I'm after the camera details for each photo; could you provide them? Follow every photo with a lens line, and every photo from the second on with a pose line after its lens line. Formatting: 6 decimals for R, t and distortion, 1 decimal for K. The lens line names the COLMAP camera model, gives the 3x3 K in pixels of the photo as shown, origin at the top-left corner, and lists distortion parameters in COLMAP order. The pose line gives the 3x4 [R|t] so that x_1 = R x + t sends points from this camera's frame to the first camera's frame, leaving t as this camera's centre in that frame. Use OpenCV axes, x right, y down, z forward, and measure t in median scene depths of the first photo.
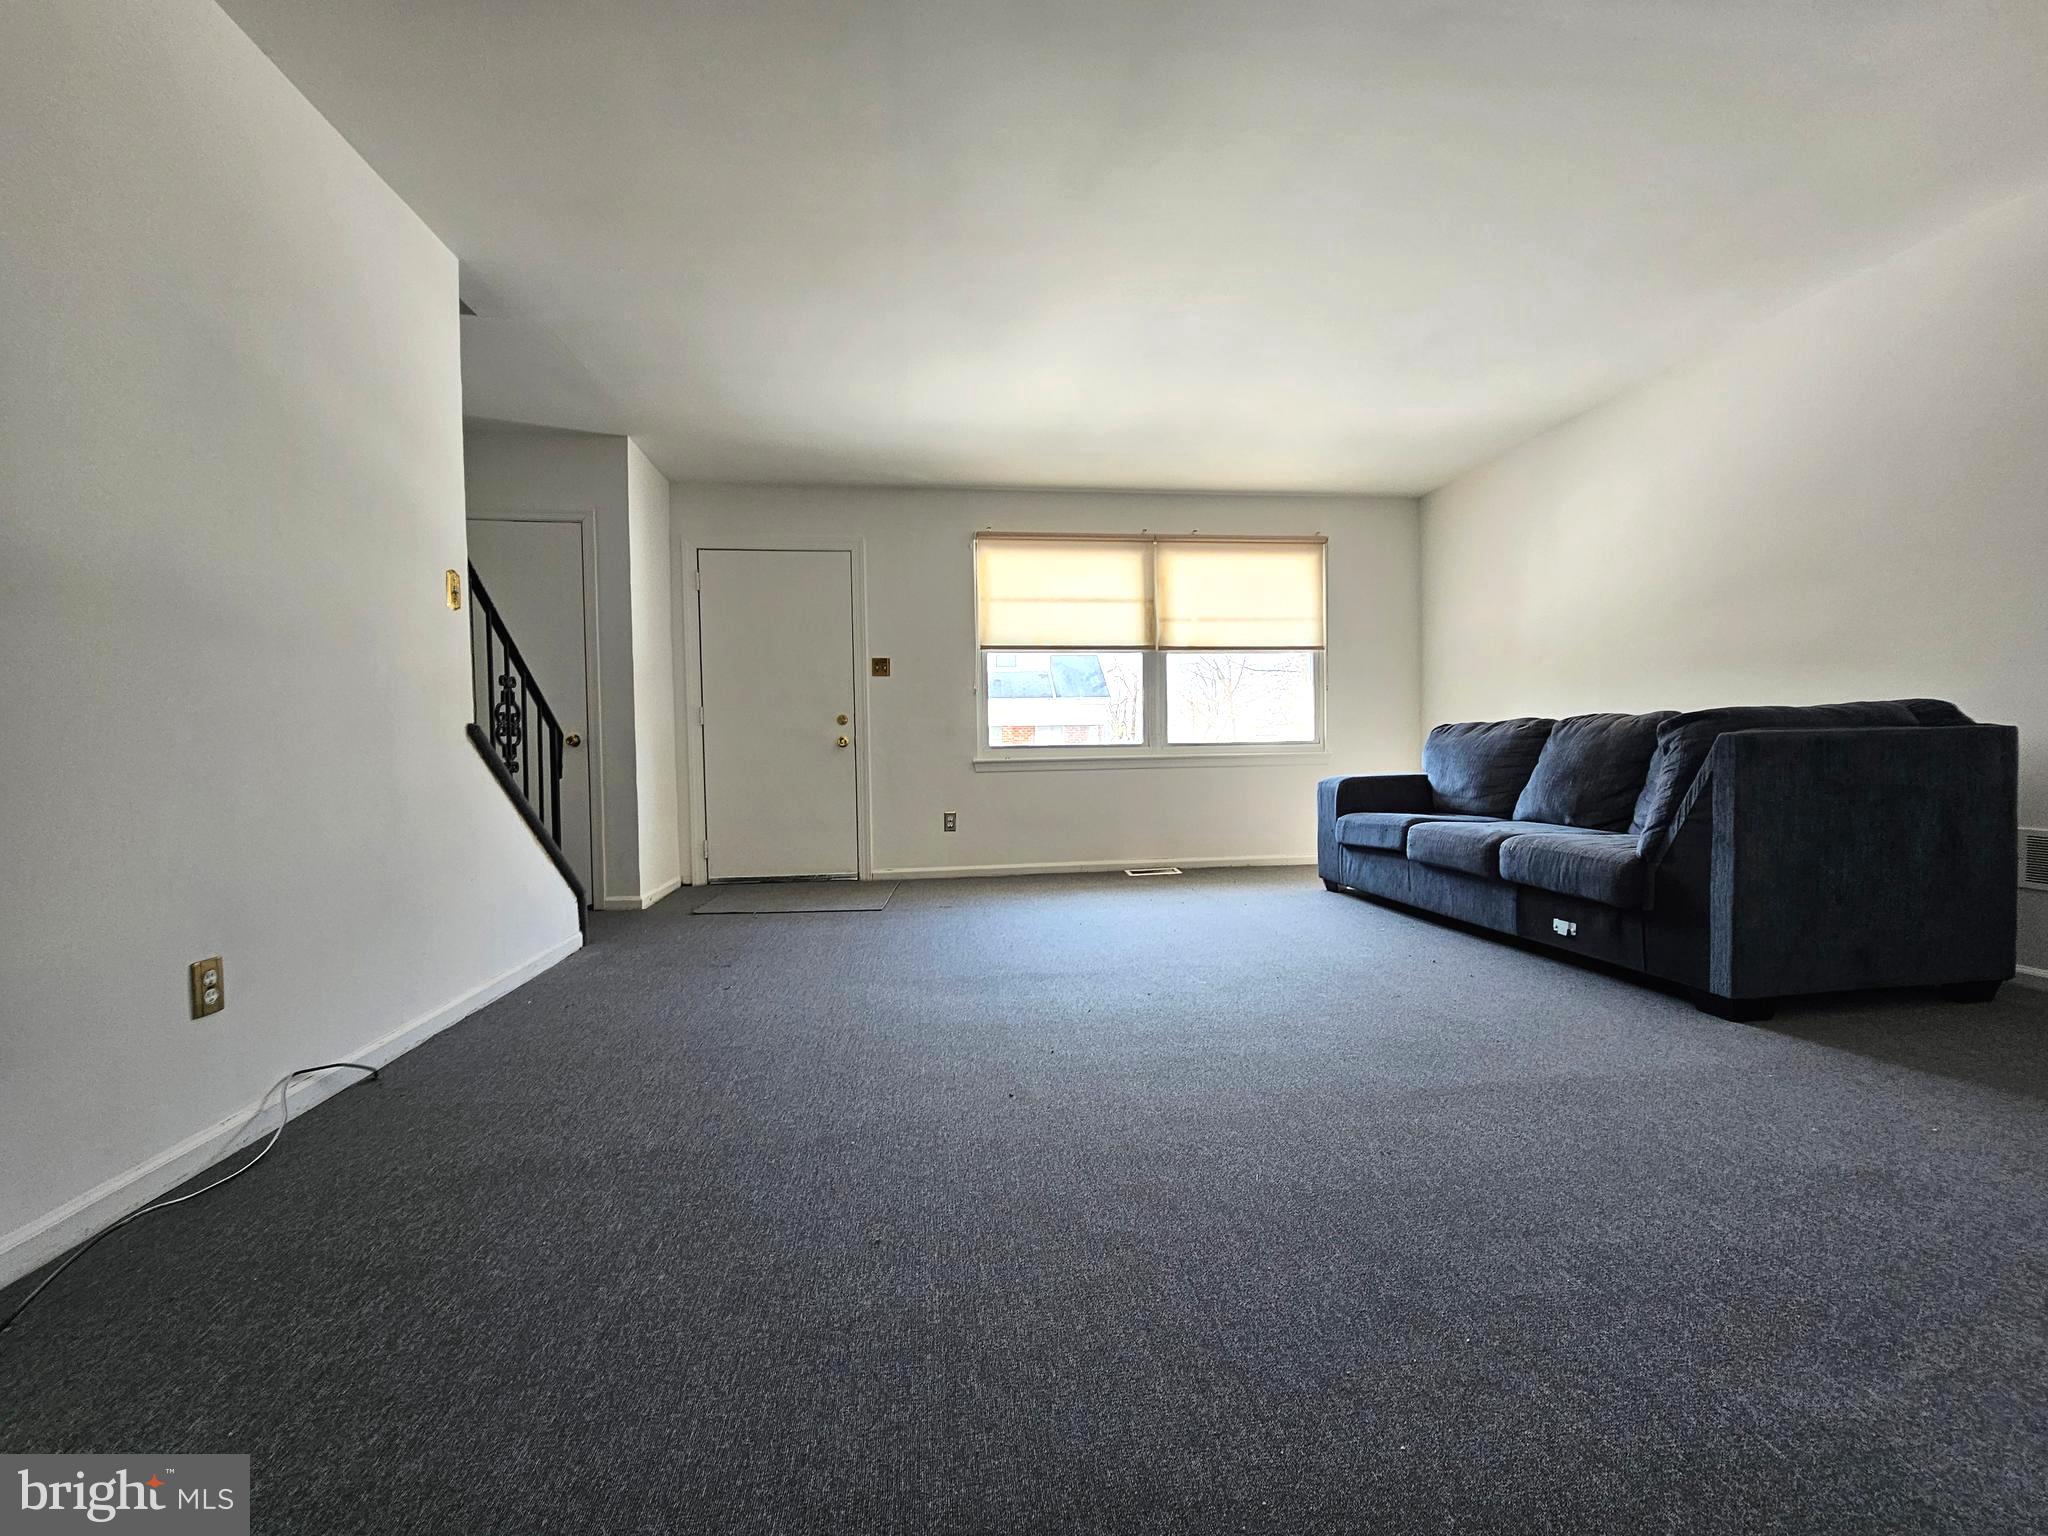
lens RADIAL K [[832.5, 0, 1028.2], [0, 832.5, 779.5], [0, 0, 1]] dist [-0.001121, 0.000008]
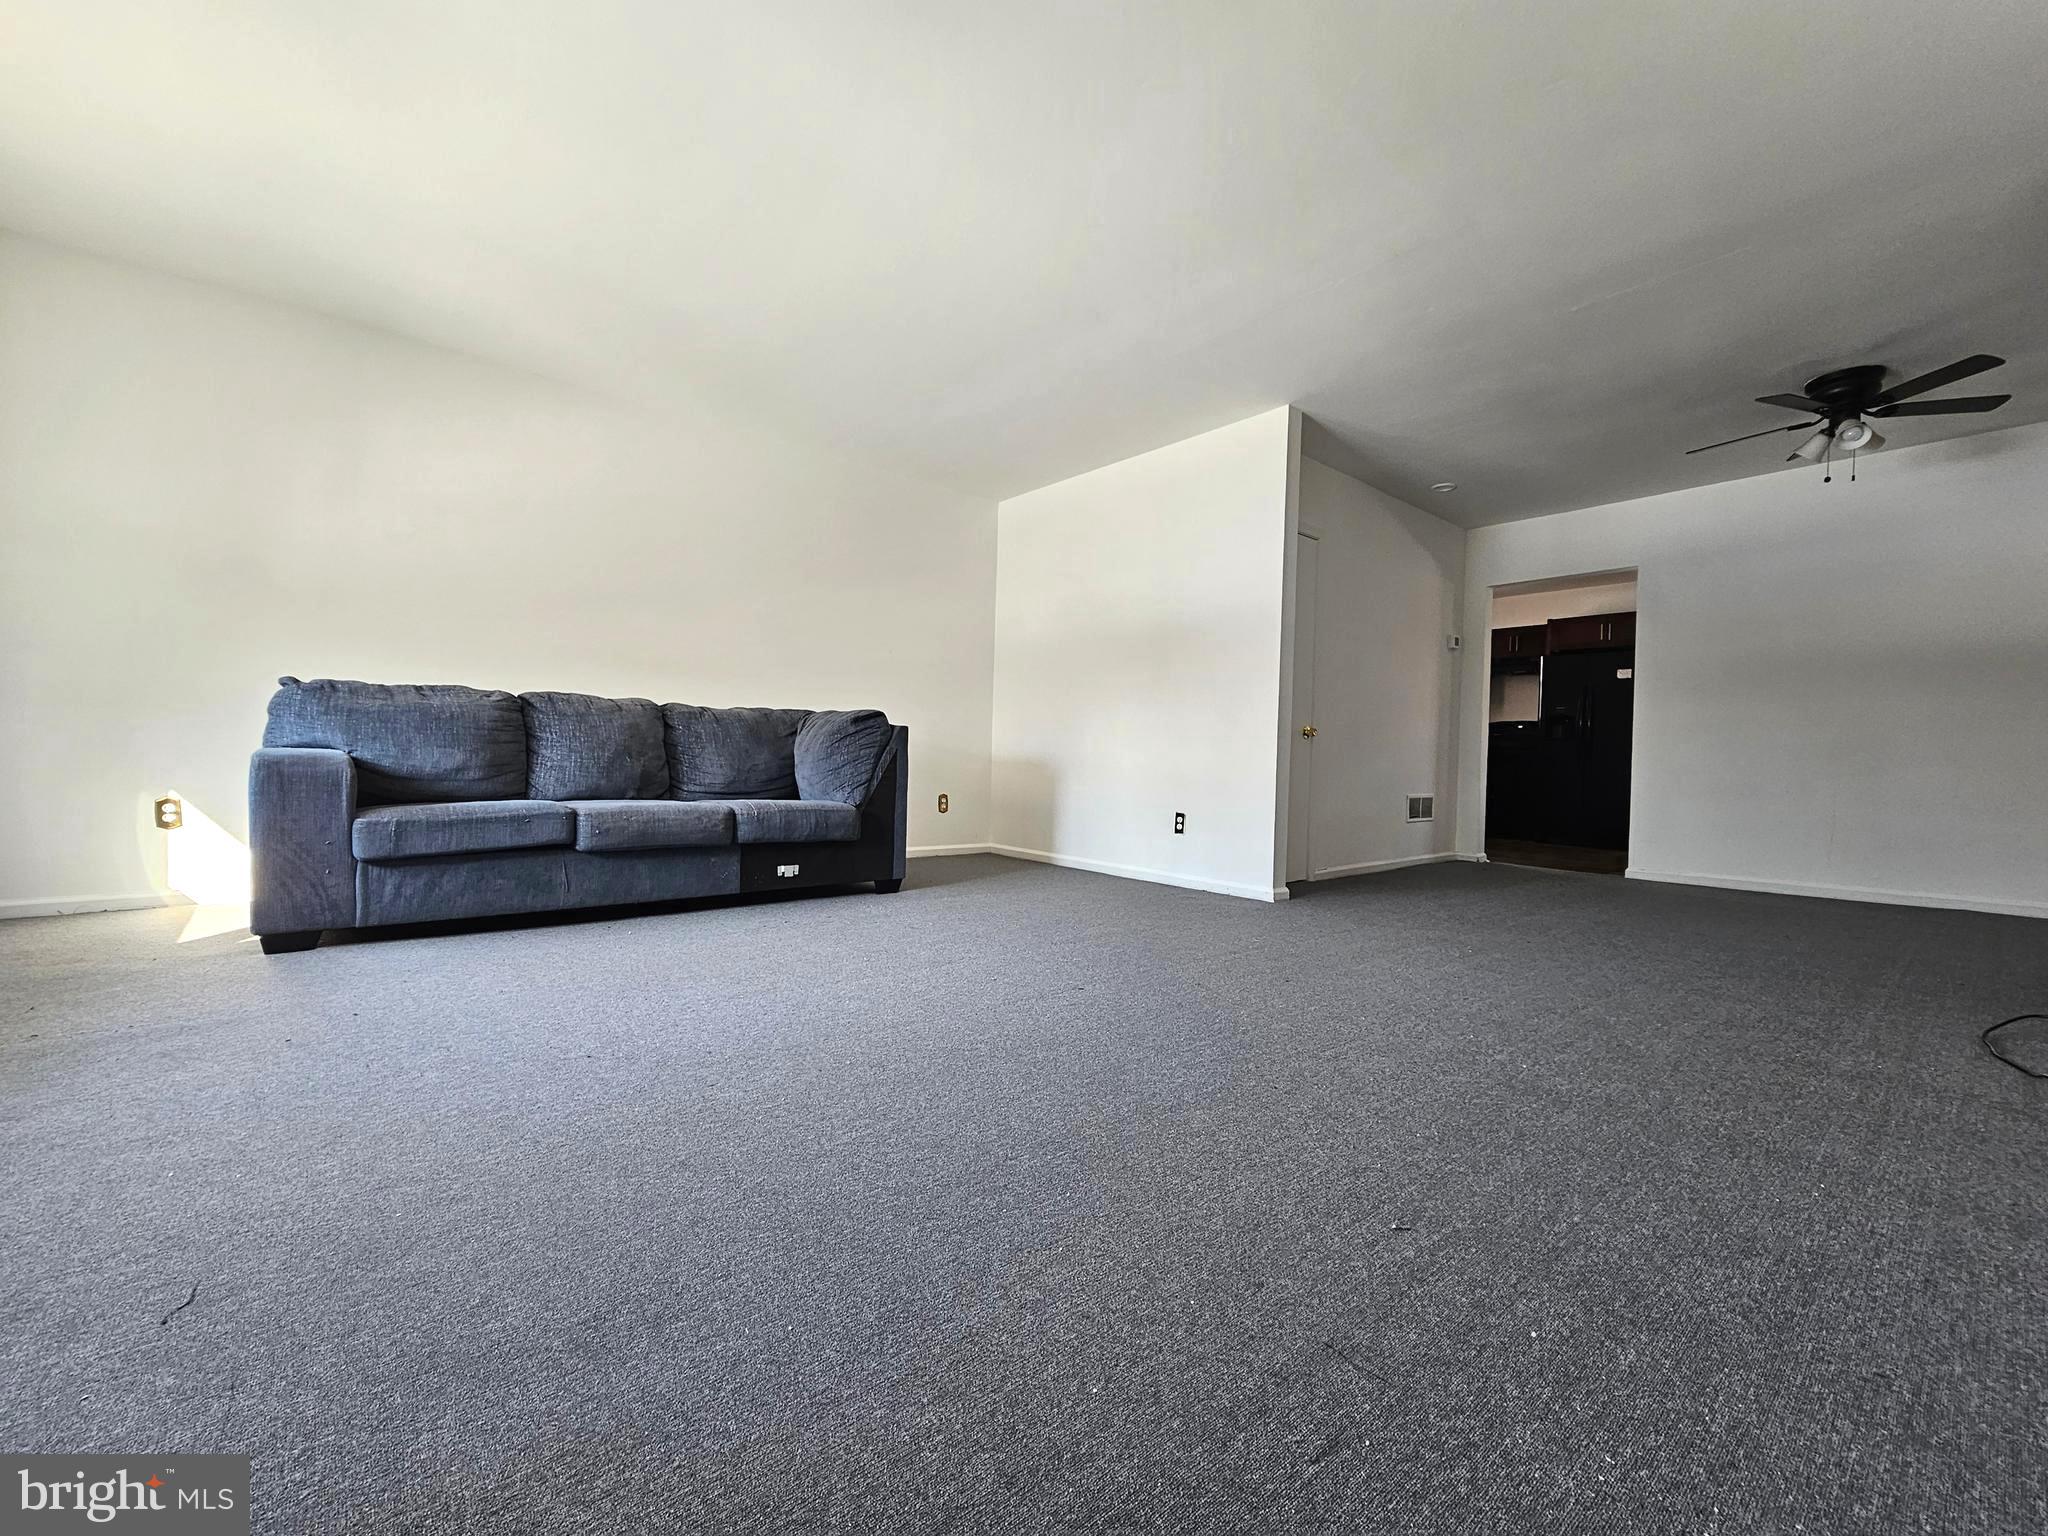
lens RADIAL K [[820.0, 0, 1029.1], [0, 820.0, 762.9], [0, 0, 1]] dist [-0.000713, 0.000283]
pose [[-0.533422, -0.004523, 0.845837, -0.447847], [0.011007, 0.999864, 0.012288, 0.003490], [-0.845778, 0.015864, -0.533299, 1.023663]]
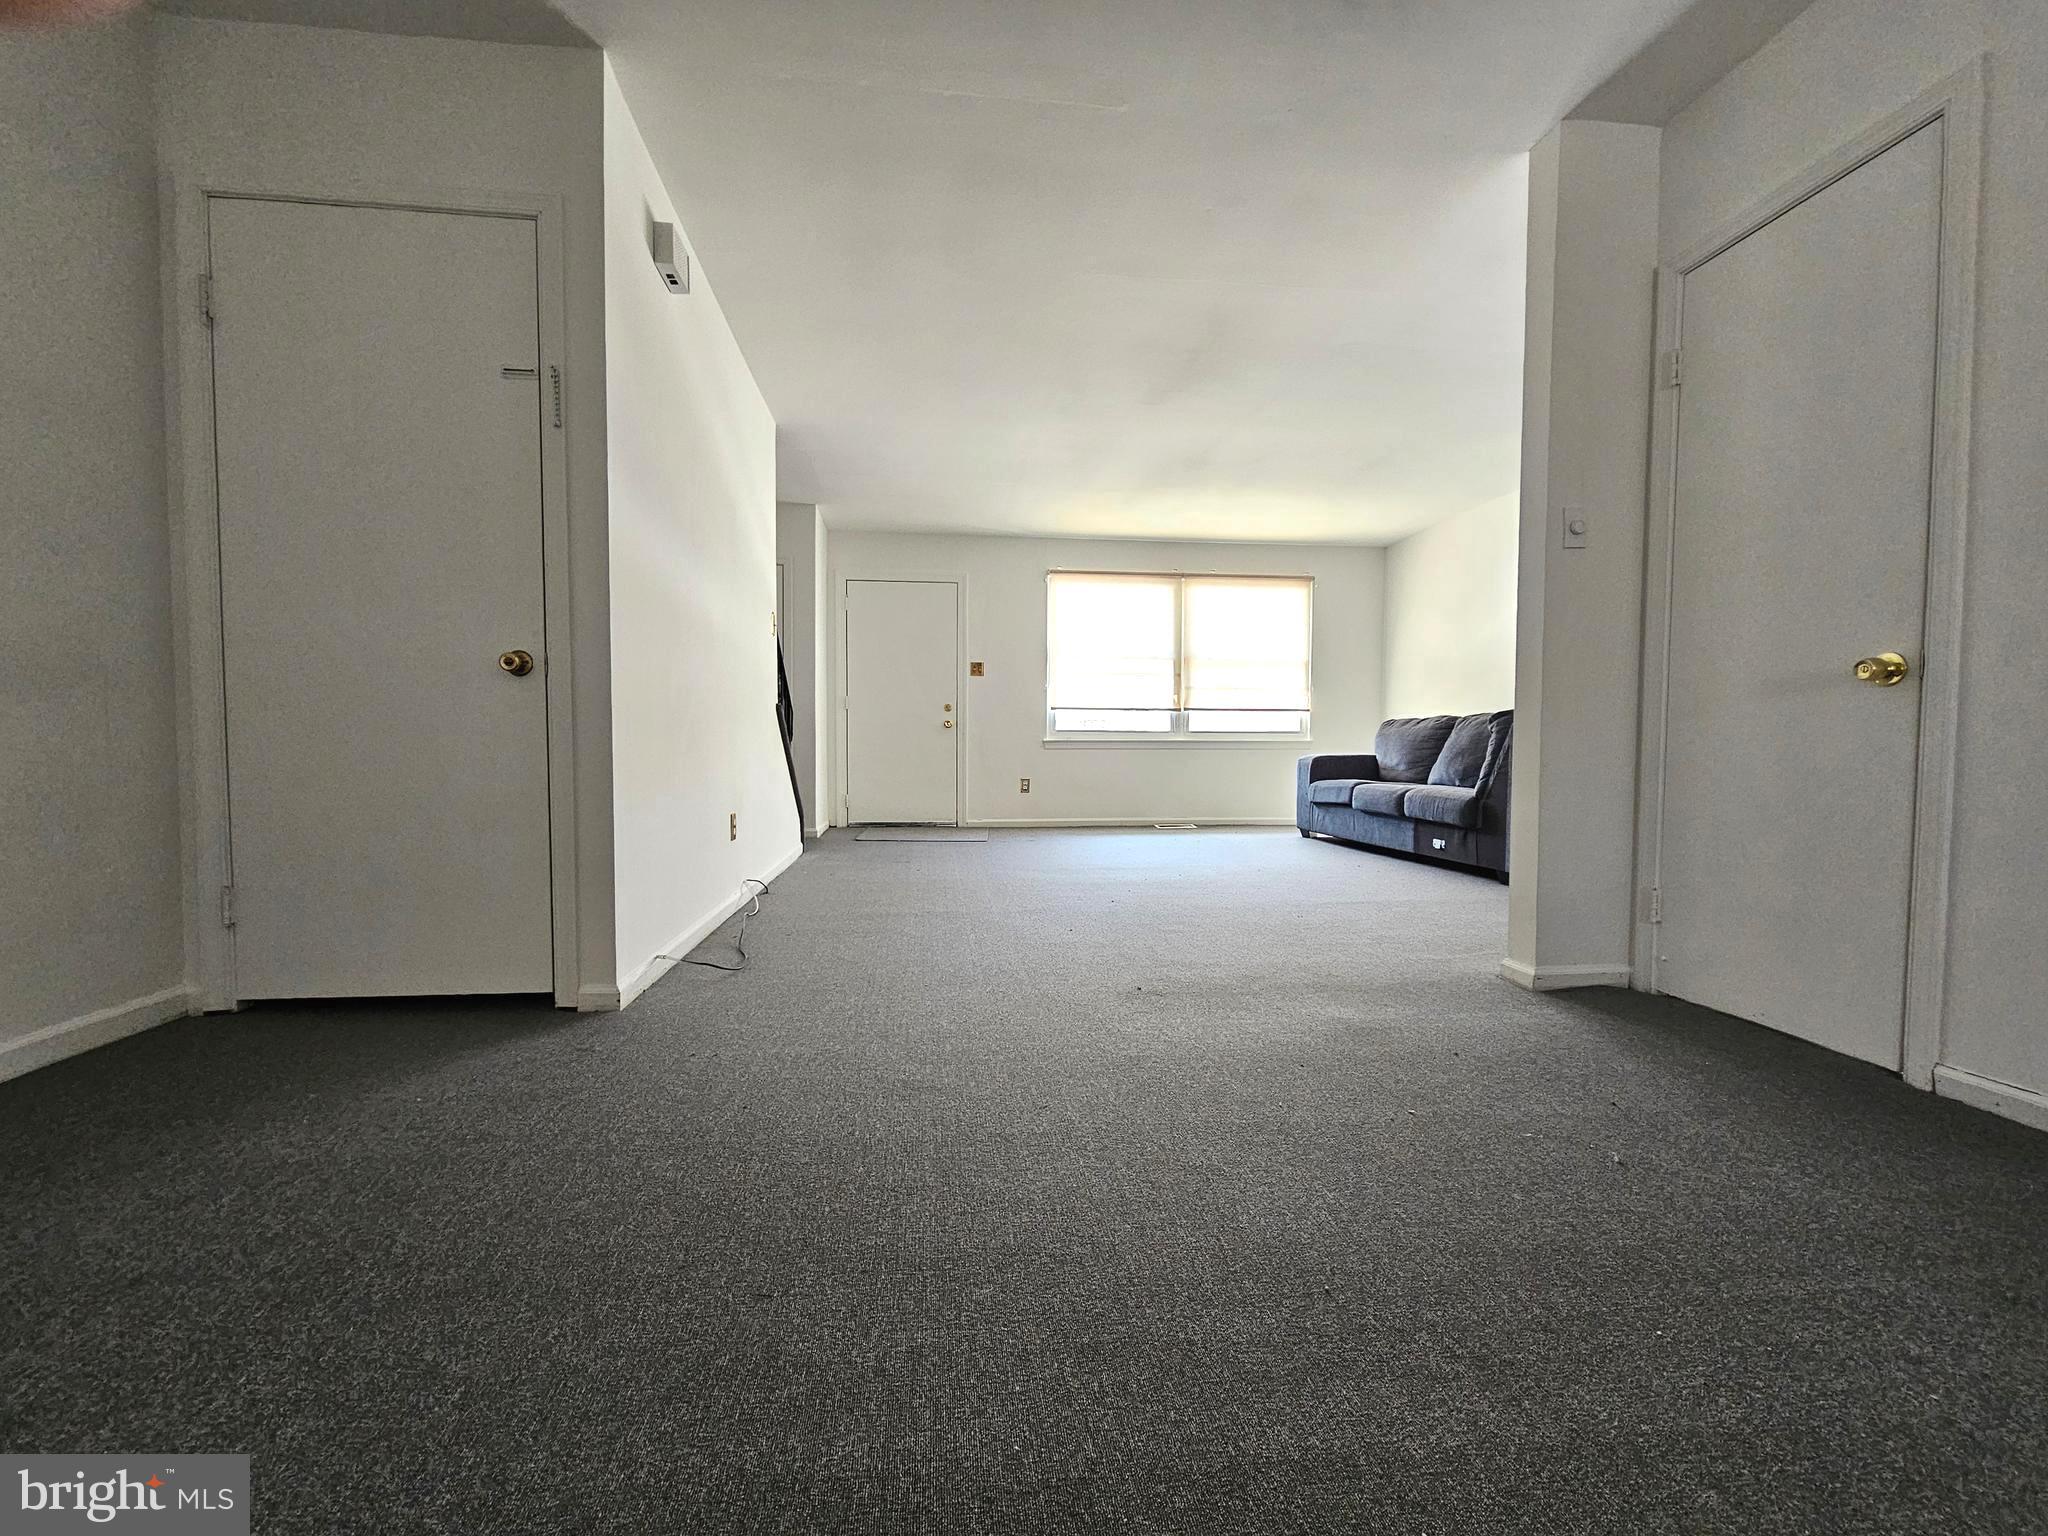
lens RADIAL K [[832.5, 0, 1028.2], [0, 832.5, 779.5], [0, 0, 1]] dist [-0.001121, 0.000008]
pose [[0.999700, 0.021230, -0.012175, -0.099672], [-0.021159, 0.999758, 0.005945, 0.045555], [0.012299, -0.005686, 0.999908, -0.467018]]
